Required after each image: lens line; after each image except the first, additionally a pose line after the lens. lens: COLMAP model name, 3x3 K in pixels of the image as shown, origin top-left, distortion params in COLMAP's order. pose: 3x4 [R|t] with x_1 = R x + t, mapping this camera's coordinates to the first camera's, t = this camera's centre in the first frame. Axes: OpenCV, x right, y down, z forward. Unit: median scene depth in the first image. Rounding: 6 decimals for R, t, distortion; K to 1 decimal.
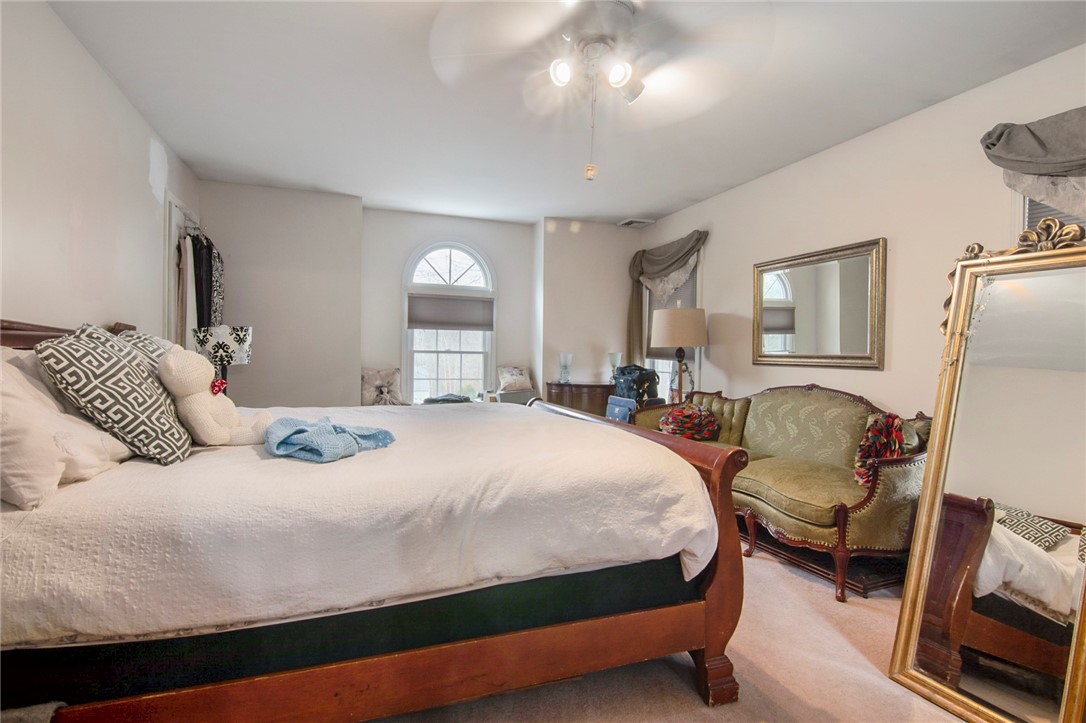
lens RADIAL K [[537.7, 0, 538.1], [0, 537.7, 368.3], [0, 0, 1]] dist [-0.003046, 0.001498]
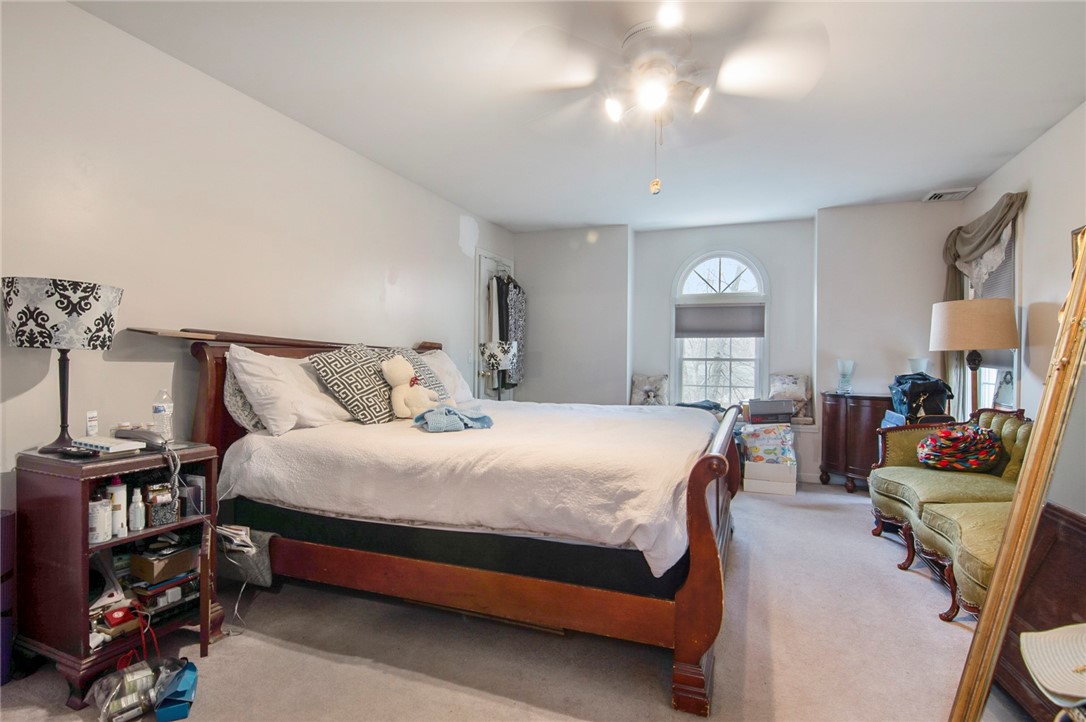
lens RADIAL K [[537.7, 0, 545.3], [0, 537.7, 361.1], [0, 0, 1]] dist [-0.003046, 0.001498]
pose [[0.763360, -0.006112, -0.645945, 0.408228], [-0.013654, 0.999579, -0.025594, 0.005793], [0.645829, 0.028357, 0.762955, 0.033022]]
